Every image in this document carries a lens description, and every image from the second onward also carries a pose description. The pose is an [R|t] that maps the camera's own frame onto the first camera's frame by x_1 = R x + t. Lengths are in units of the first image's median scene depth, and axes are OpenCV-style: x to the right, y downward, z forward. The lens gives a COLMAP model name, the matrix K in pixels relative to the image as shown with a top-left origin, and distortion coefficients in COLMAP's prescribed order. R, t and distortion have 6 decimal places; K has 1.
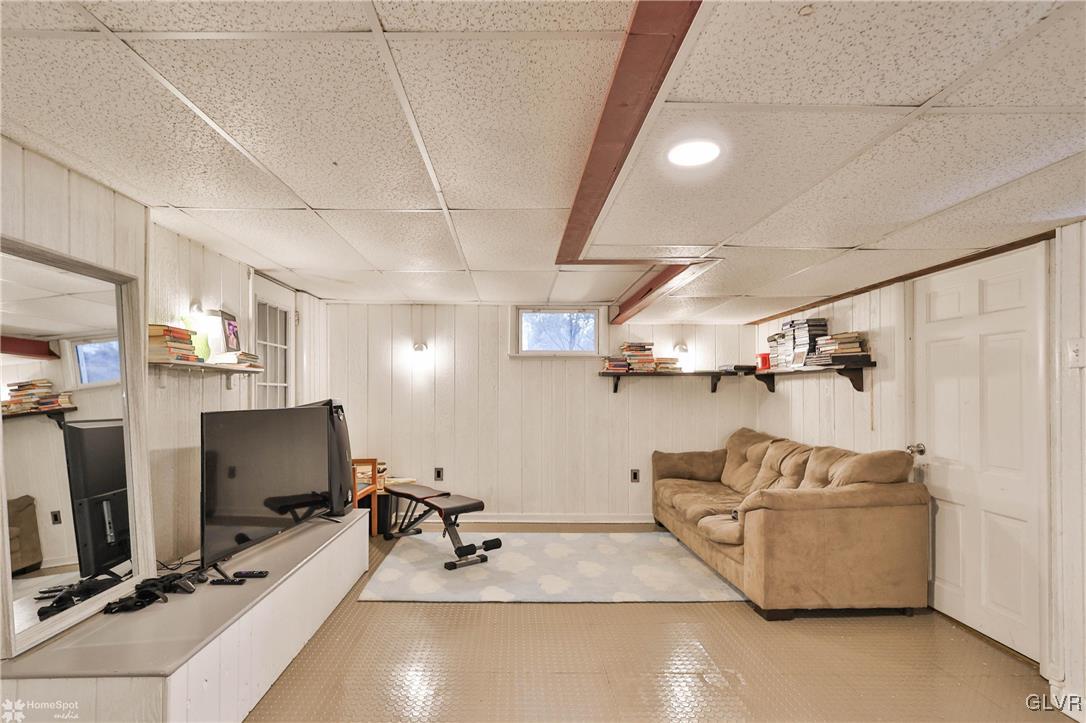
lens RADIAL K [[540.3, 0, 500.3], [0, 540.3, 385.1], [0, 0, 1]] dist [0.007423, -0.000017]
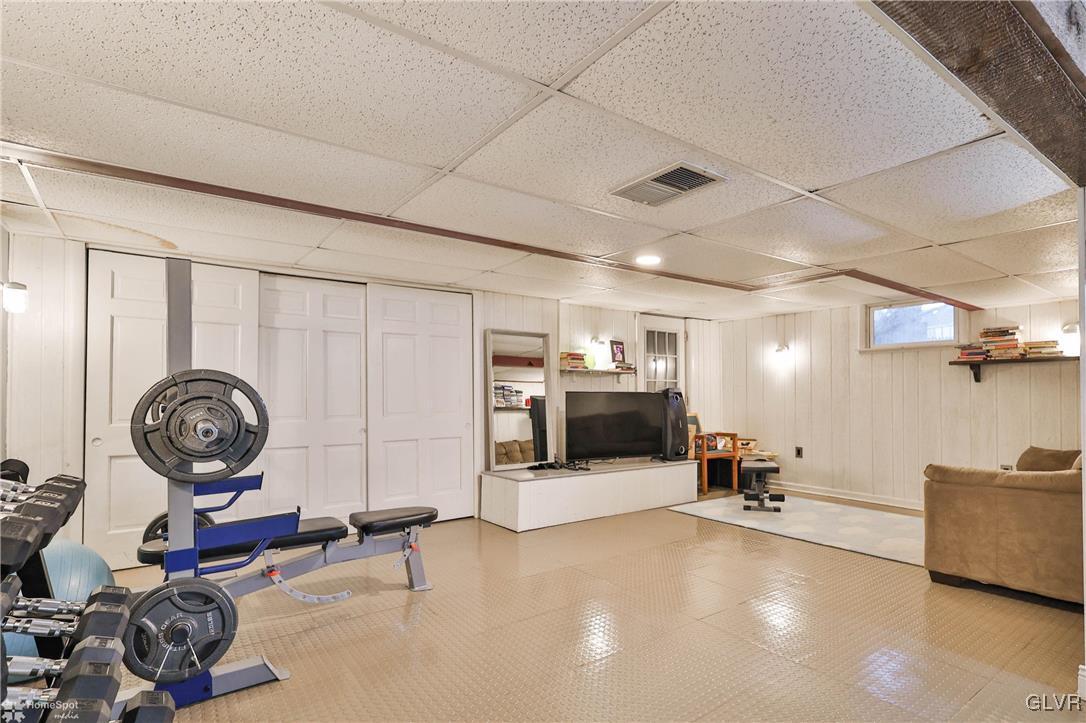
lens RADIAL K [[540.3, 0, 551.4], [0, 540.3, 389.3], [0, 0, 1]] dist [0.007423, -0.000017]
pose [[0.592207, -0.009681, -0.805727, 0.551569], [0.011007, 0.999932, -0.003925, 0.022456], [0.805710, -0.006544, 0.592274, -0.167906]]
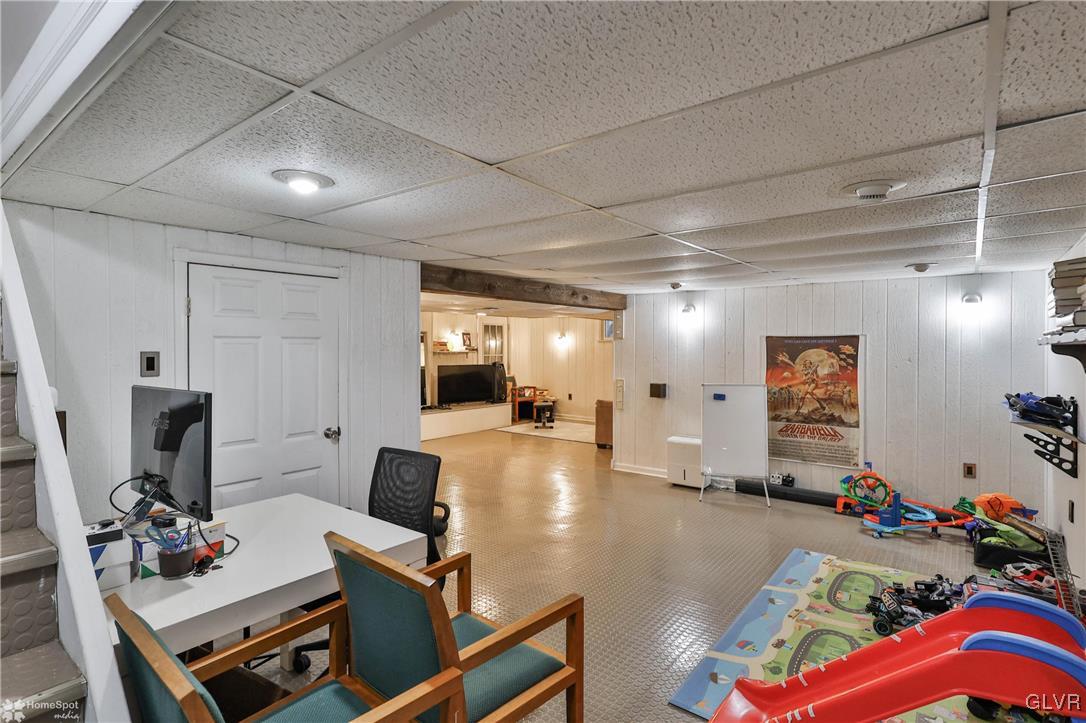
lens RADIAL K [[540.3, 0, 536.1], [0, 540.3, 350.3], [0, 0, 1]] dist [0.007423, -0.000017]
pose [[0.780013, 0.004817, -0.625745, 1.134841], [0.008051, 0.999810, 0.017733, -0.057551], [0.625712, -0.018870, 0.779826, -0.746536]]
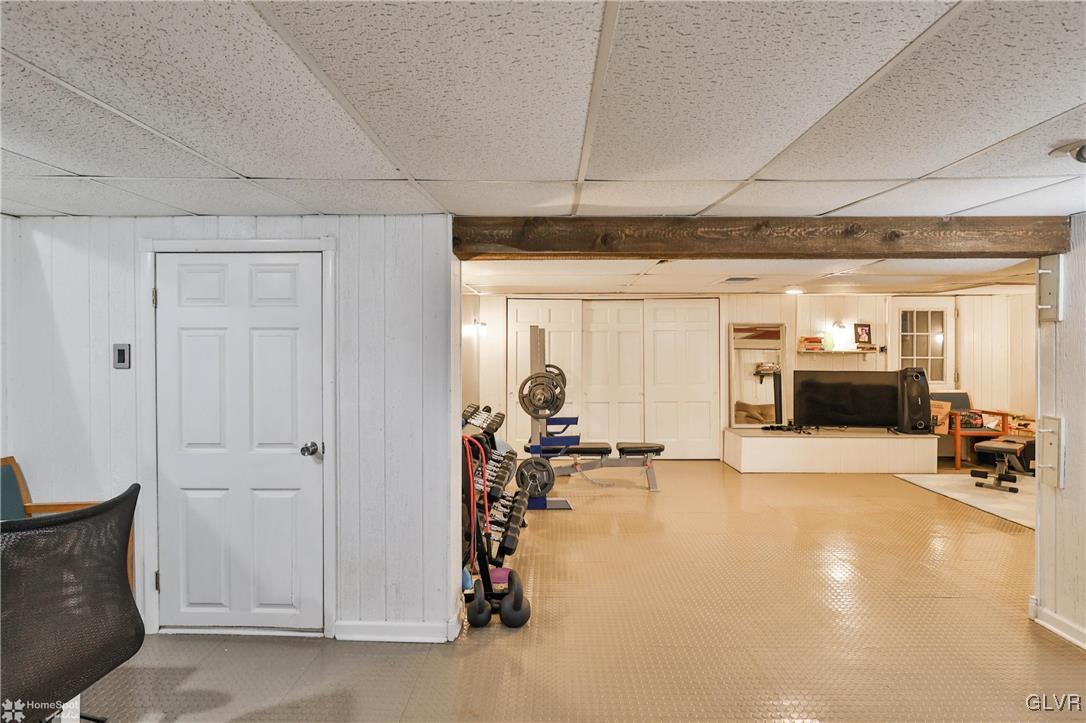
lens RADIAL K [[540.3, 0, 549.4], [0, 540.3, 345.6], [0, 0, 1]] dist [0.007423, -0.000017]
pose [[-0.004367, -0.001822, -0.999989, 1.042060], [0.012866, 0.999915, -0.001878, -0.041289], [0.999908, -0.012874, -0.004343, -0.120116]]
